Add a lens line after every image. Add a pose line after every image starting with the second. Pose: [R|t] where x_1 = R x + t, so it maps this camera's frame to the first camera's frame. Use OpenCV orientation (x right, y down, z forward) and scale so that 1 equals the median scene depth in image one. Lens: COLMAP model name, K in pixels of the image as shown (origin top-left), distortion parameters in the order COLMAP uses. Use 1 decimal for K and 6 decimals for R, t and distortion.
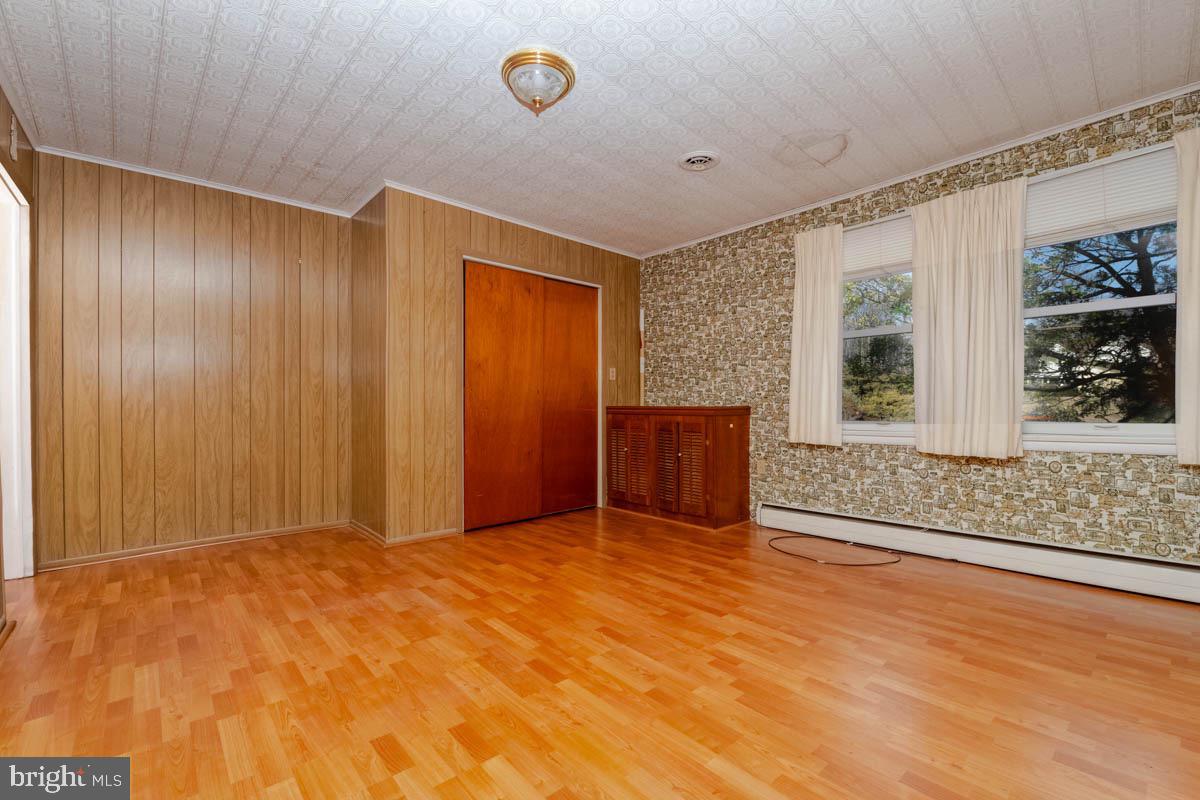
lens RADIAL K [[482.6, 0, 600.0], [0, 482.6, 400.0], [0, 0, 1]] dist [0.010456, -0.008690]
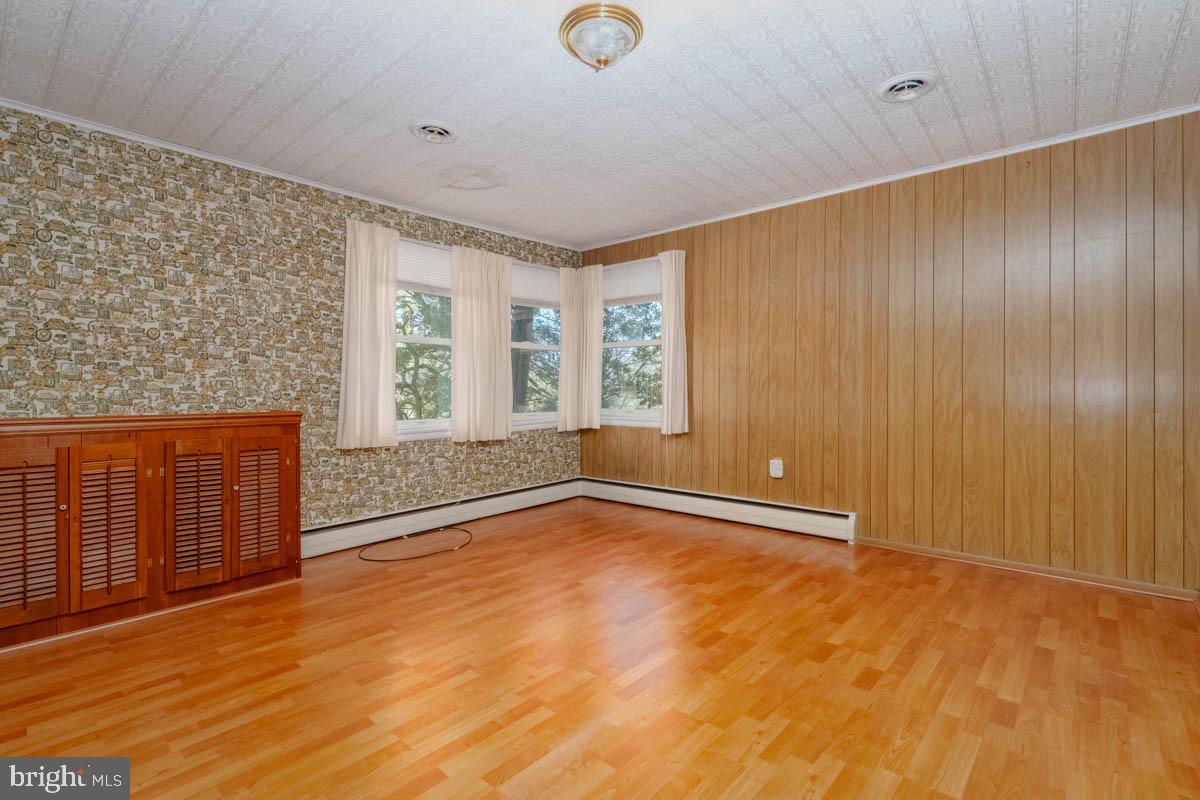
lens RADIAL K [[479.9, 0, 629.3], [0, 479.9, 394.2], [0, 0, 1]] dist [0.003197, -0.000383]
pose [[-0.047731, 0.006934, 0.998836, -0.614316], [0.005328, 0.999963, -0.006687, -0.006114], [-0.998846, 0.005002, -0.047766, 0.619047]]
